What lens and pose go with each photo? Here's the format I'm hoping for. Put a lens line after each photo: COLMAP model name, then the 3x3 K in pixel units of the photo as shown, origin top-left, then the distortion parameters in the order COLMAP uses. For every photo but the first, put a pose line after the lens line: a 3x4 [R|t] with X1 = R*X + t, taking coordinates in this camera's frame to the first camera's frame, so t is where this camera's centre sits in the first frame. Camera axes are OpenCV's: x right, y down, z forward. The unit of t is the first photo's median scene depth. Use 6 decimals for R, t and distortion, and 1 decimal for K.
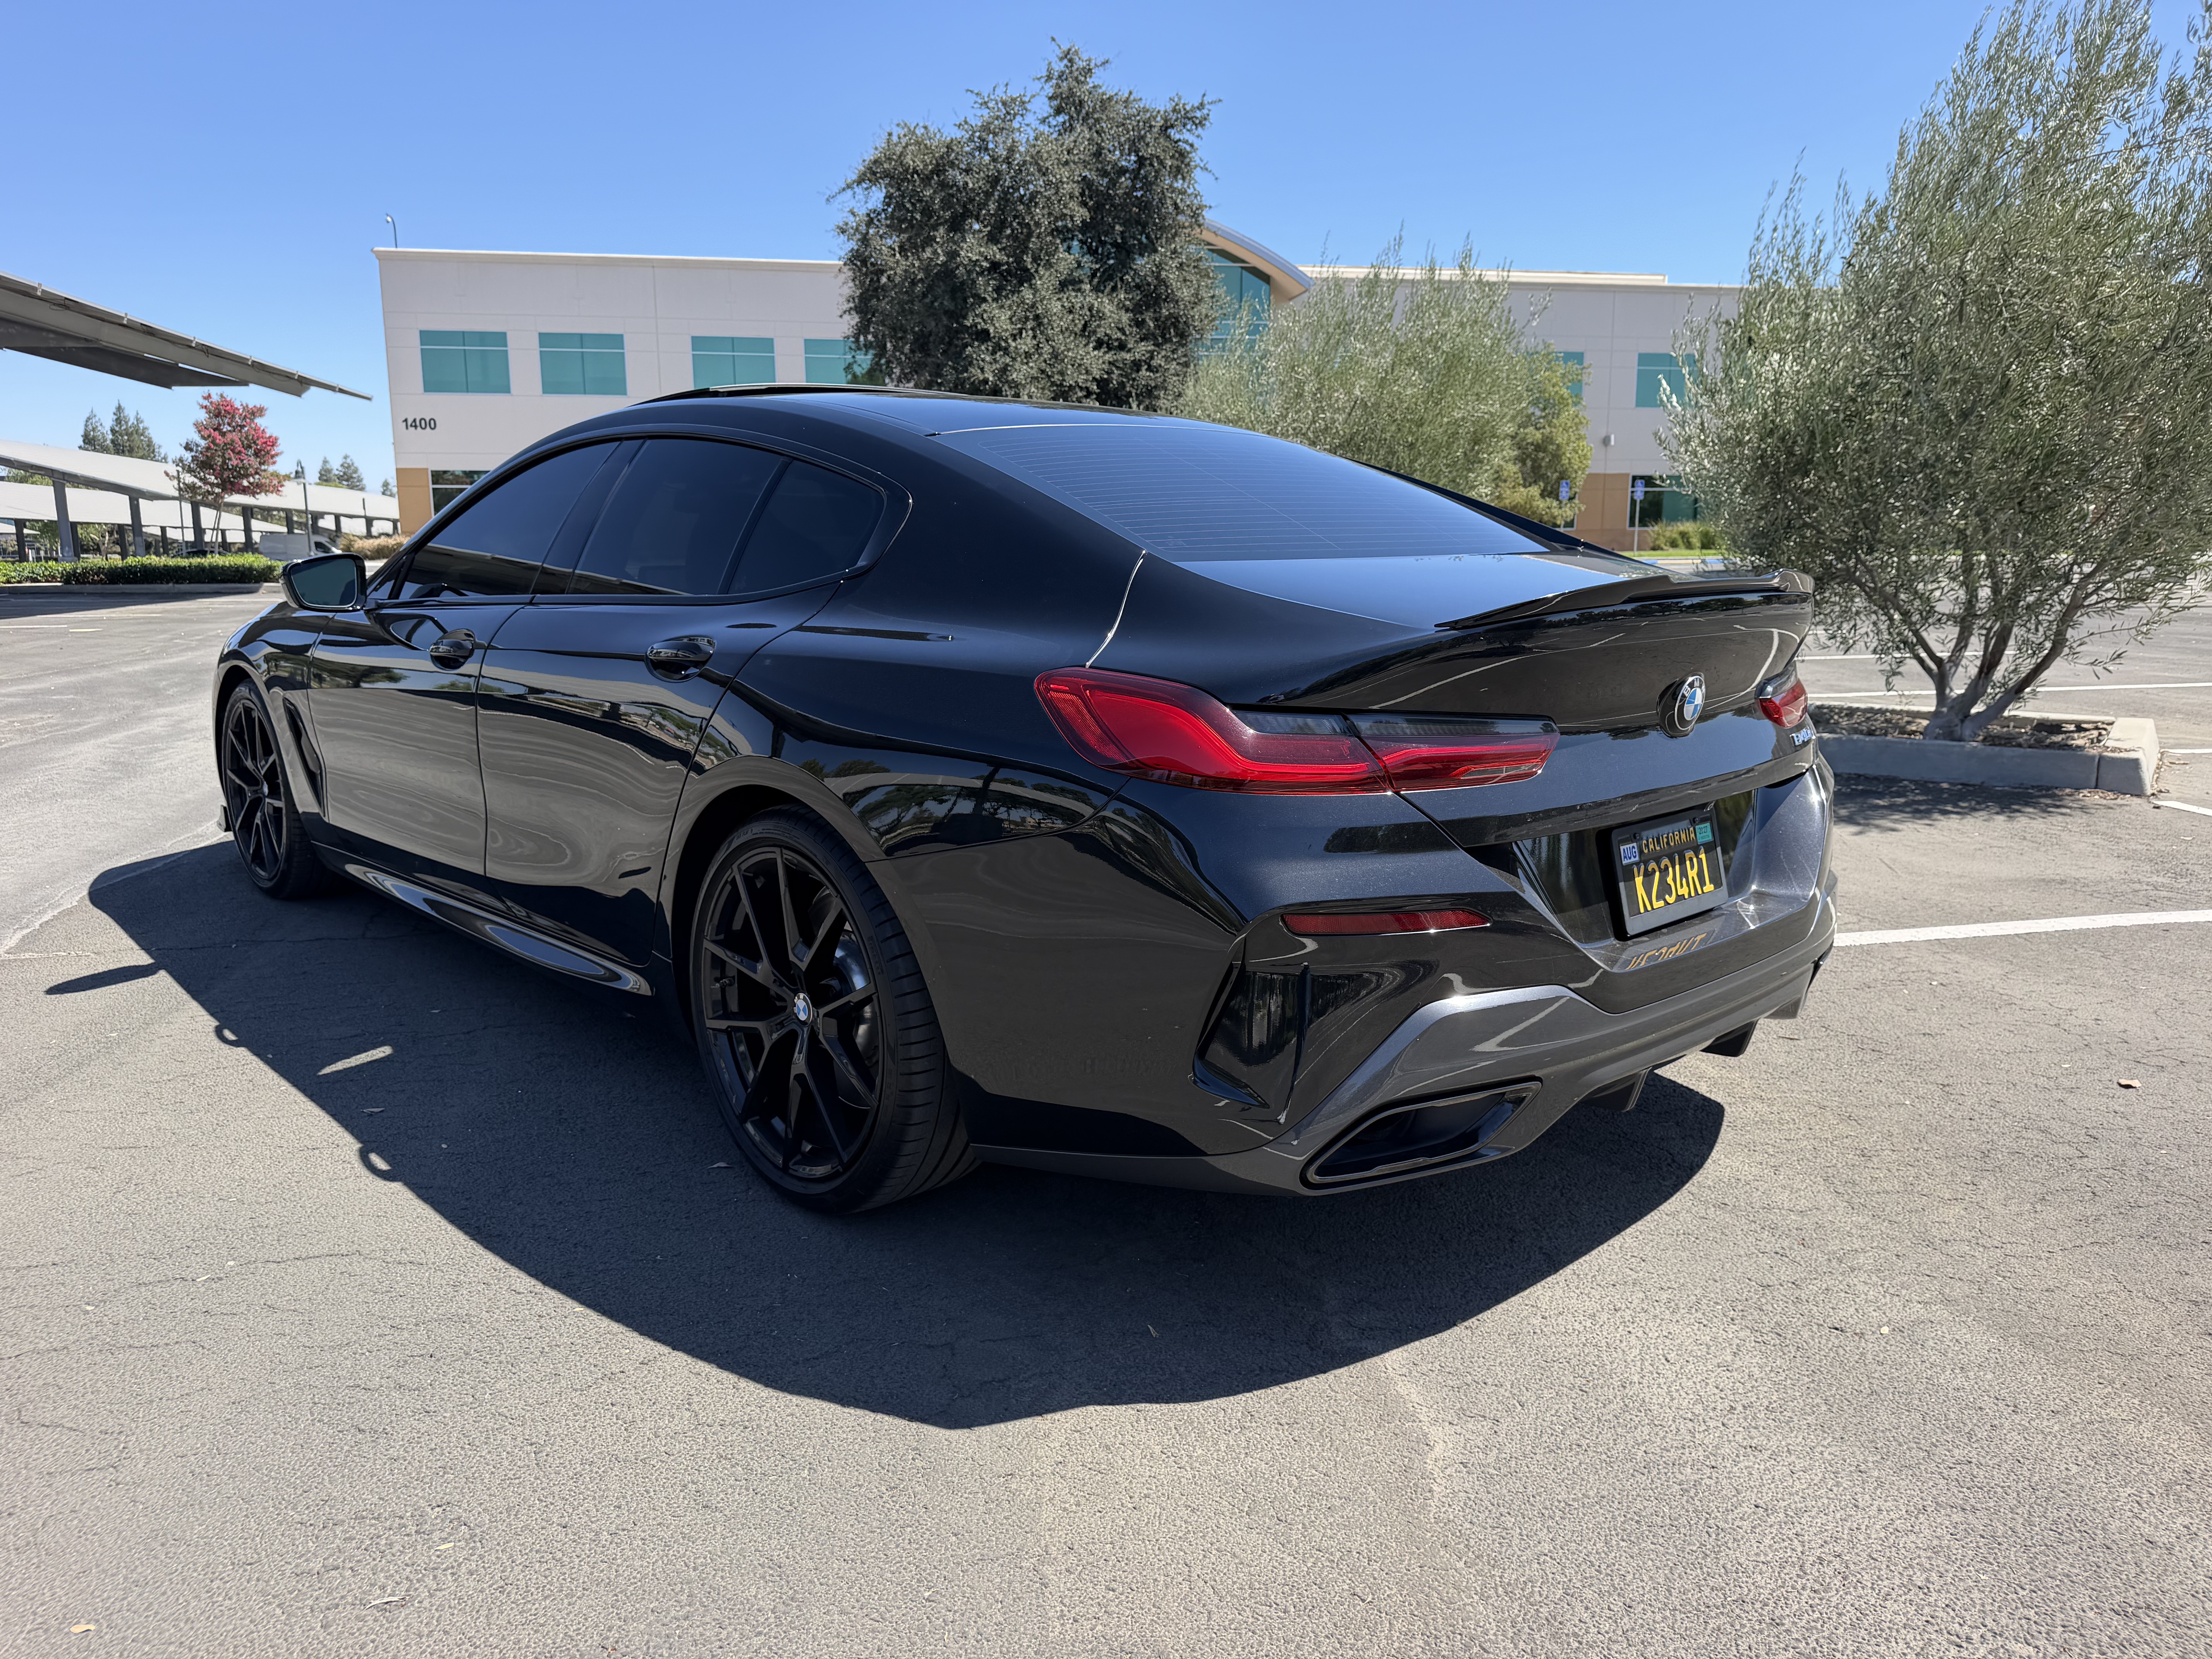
lens RADIAL K [[1547.5, 0, 1112.0], [0, 1547.5, 866.5], [0, 0, 1]] dist [0.002671, -0.021123]
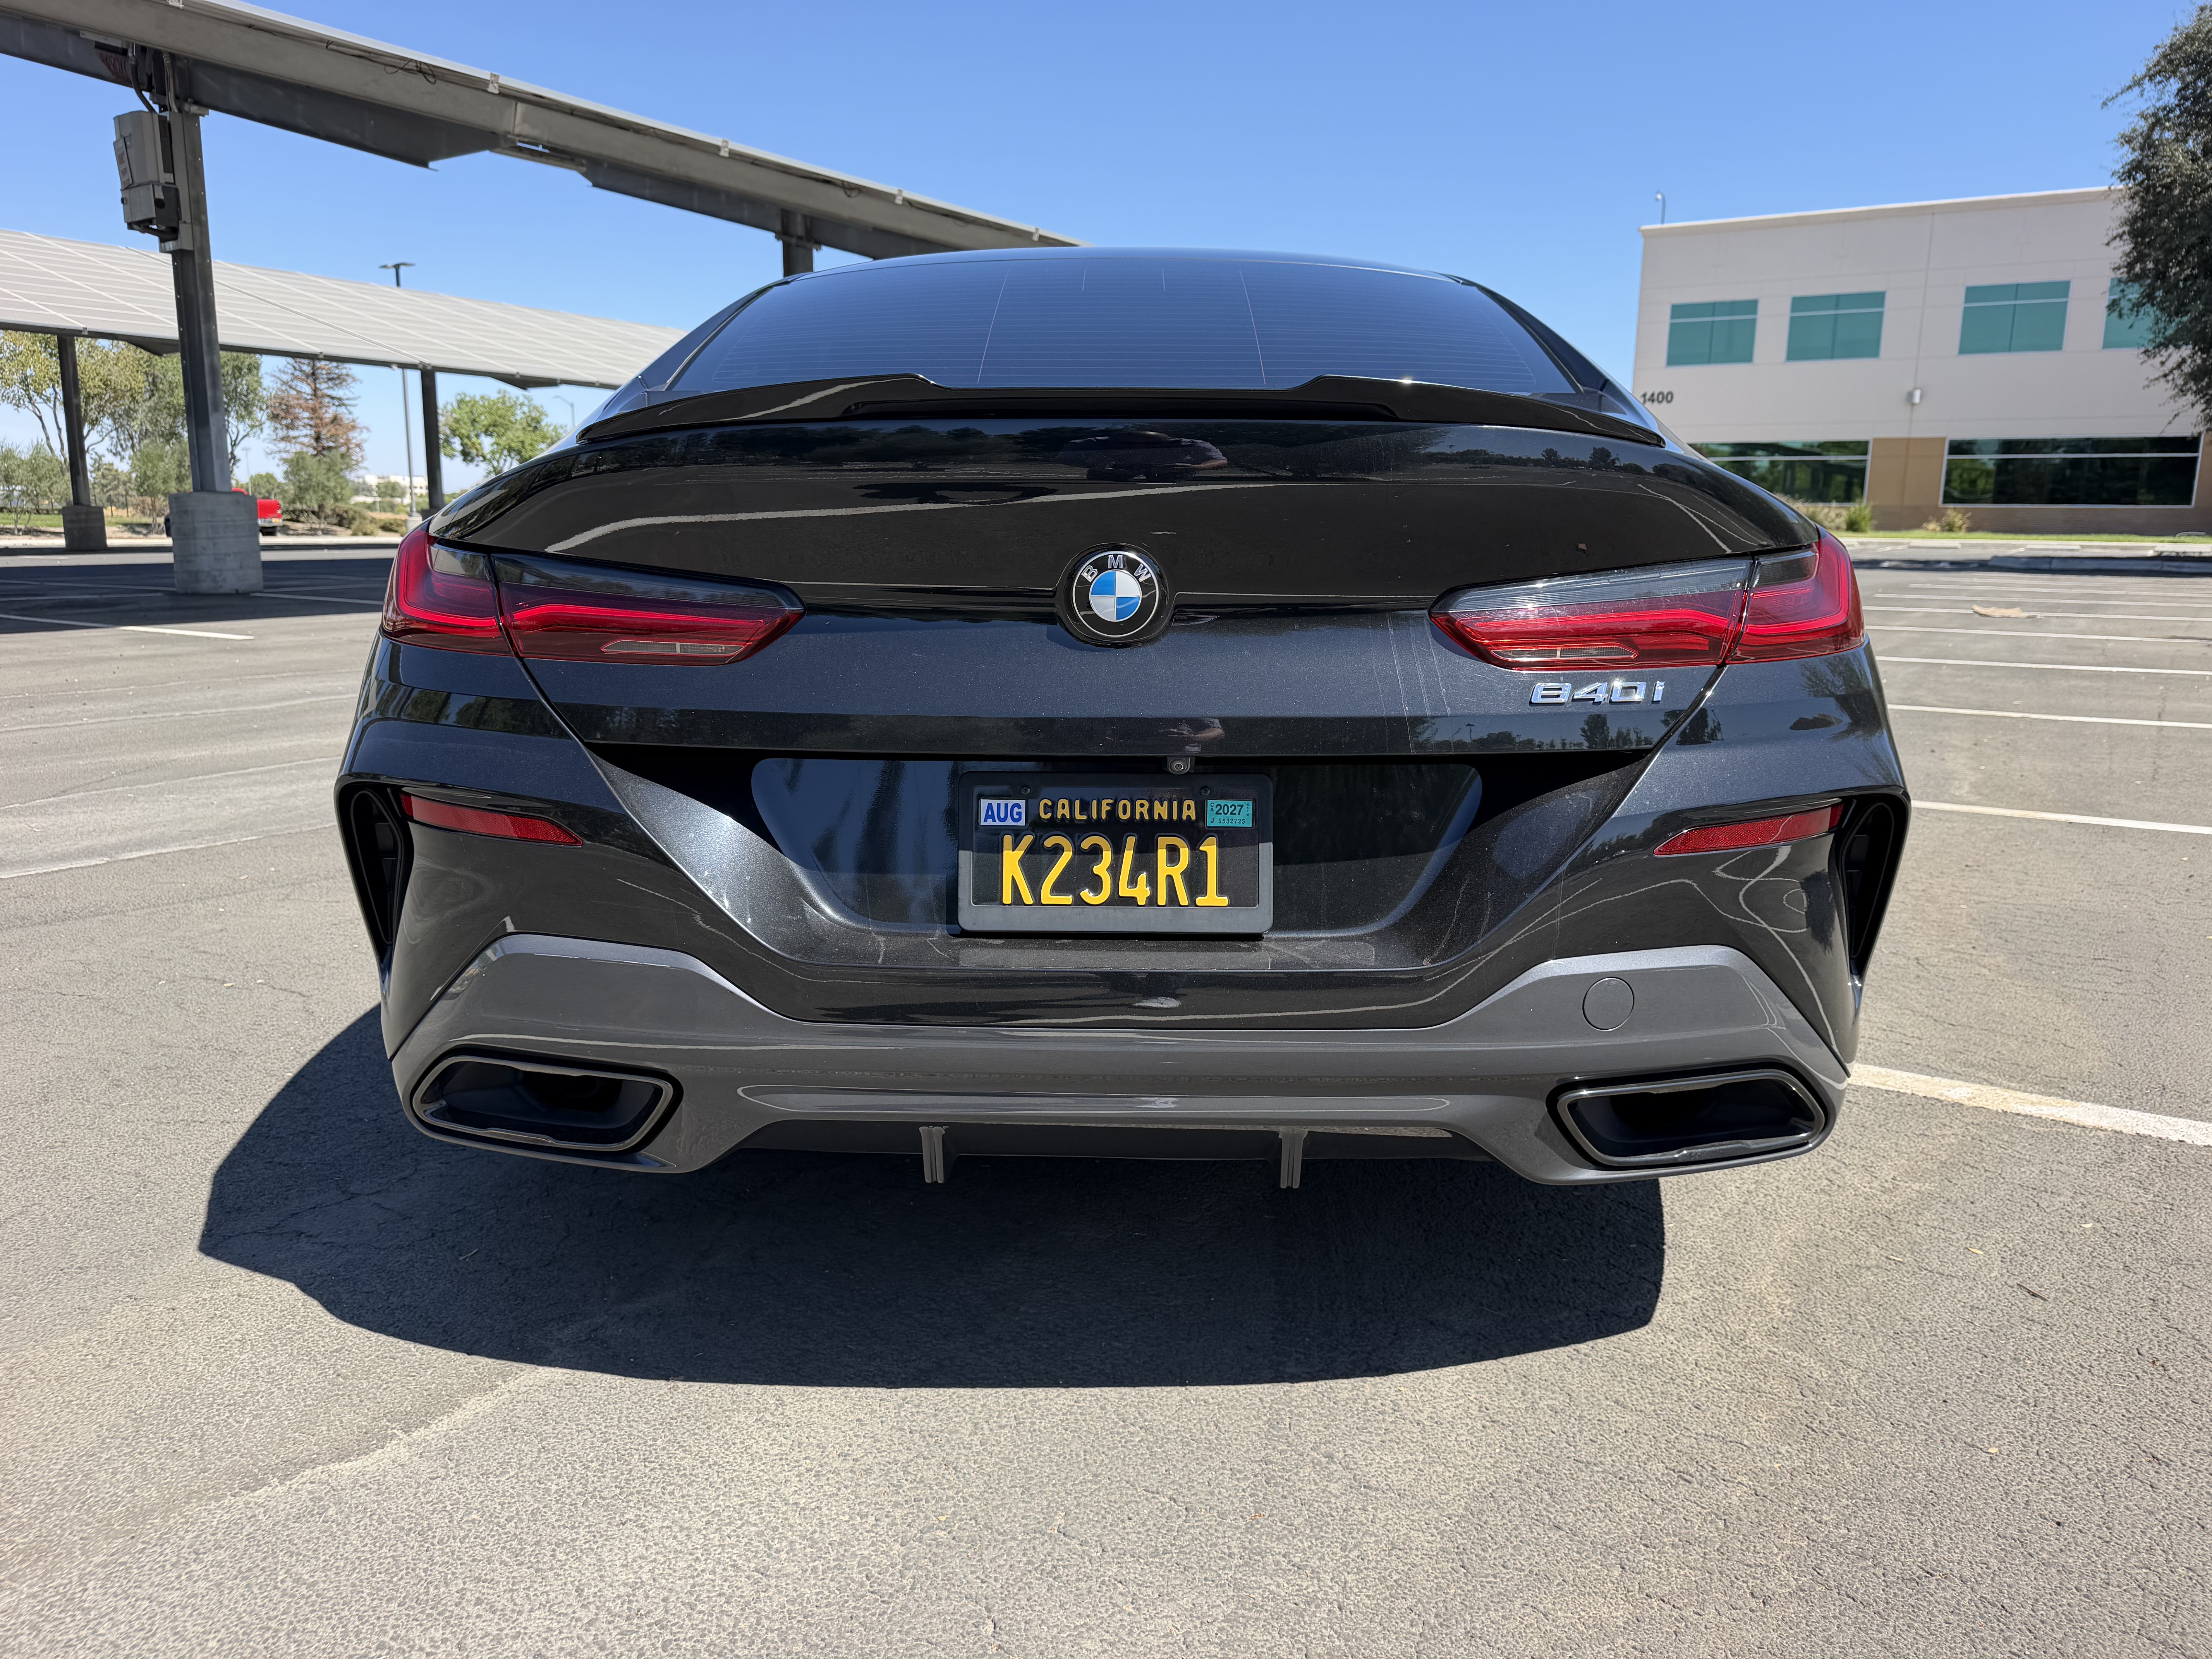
lens RADIAL K [[1568.4, 0, 1085.8], [0, 1568.4, 828.1], [0, 0, 1]] dist [0.001241, 0.001669]
pose [[0.722779, 0.144190, -0.675870, 0.784103], [-0.151677, 0.987244, 0.048414, -0.038550], [0.674229, 0.067521, 0.735429, 0.501283]]
